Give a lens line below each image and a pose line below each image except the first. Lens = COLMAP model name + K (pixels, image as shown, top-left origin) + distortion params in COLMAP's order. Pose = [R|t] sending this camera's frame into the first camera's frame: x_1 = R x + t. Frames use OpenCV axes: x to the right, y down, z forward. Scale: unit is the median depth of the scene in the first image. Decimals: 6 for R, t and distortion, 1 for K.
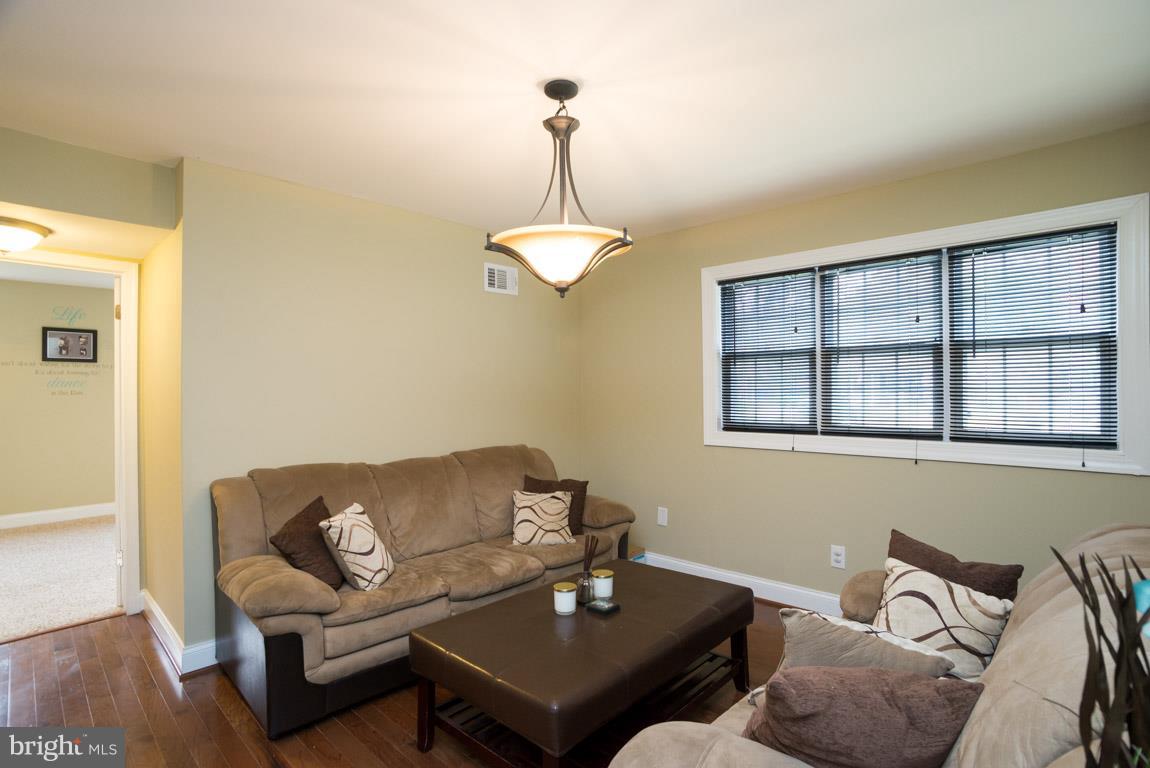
lens RADIAL K [[572.3, 0, 579.1], [0, 572.3, 388.3], [0, 0, 1]] dist [-0.059353, 0.034041]
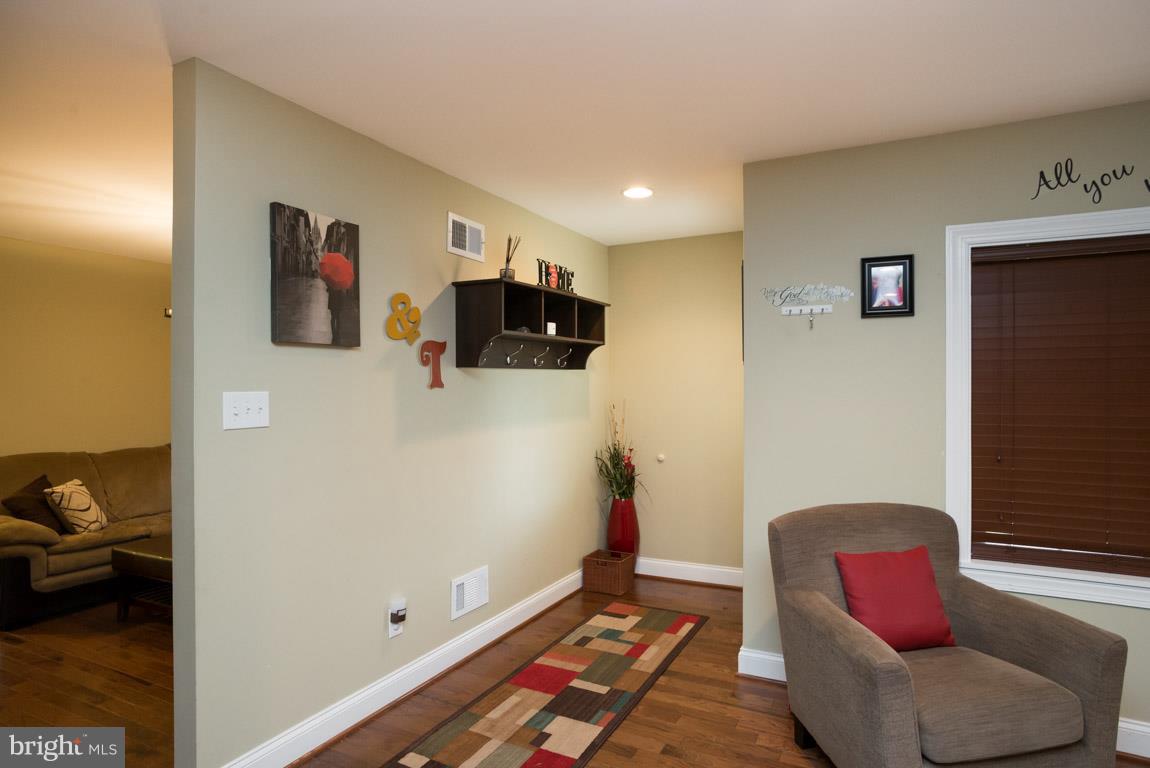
lens RADIAL K [[632.5, 0, 575.0], [0, 632.5, 384.0], [0, 0, 1]] dist [-0.070420, 0.048879]
pose [[0.957234, 0.001236, 0.289312, 0.304730], [-0.002504, 0.999989, 0.004014, -0.033753], [-0.289304, -0.004567, 0.957226, -0.716521]]
